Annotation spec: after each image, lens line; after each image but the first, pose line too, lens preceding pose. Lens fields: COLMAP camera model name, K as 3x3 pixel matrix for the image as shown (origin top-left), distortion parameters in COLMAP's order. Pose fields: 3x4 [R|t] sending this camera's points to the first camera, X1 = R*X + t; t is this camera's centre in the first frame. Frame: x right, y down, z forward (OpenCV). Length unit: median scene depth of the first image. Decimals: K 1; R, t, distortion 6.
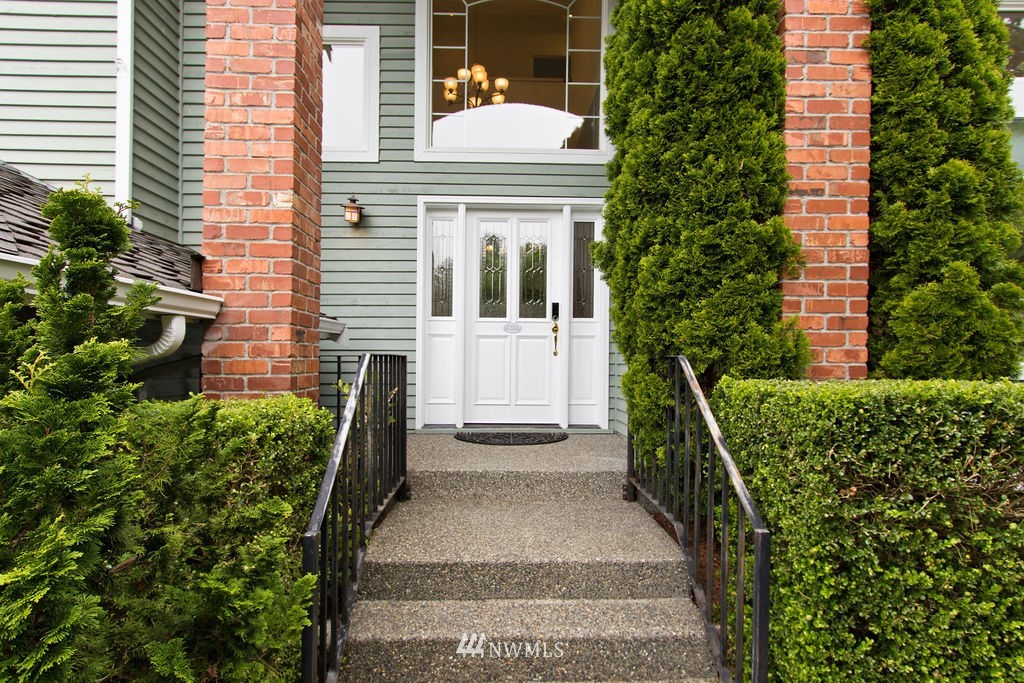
lens RADIAL K [[532.0, 0, 507.0], [0, 532.0, 346.9], [0, 0, 1]] dist [0.003256, 0.000134]
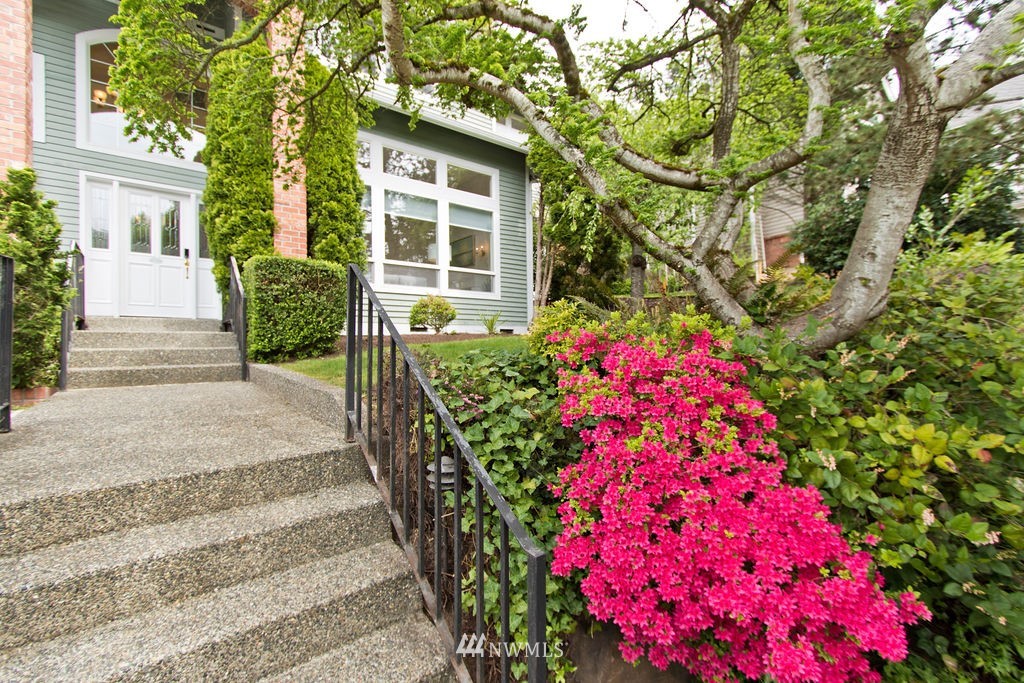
lens RADIAL K [[472.5, 0, 518.6], [0, 472.5, 349.9], [0, 0, 1]] dist [-0.000249, 0.001940]
pose [[0.795133, -0.012073, 0.606315, 0.023467], [0.004923, 0.999897, 0.013454, 0.455556], [-0.606416, -0.007713, 0.795110, -1.749614]]
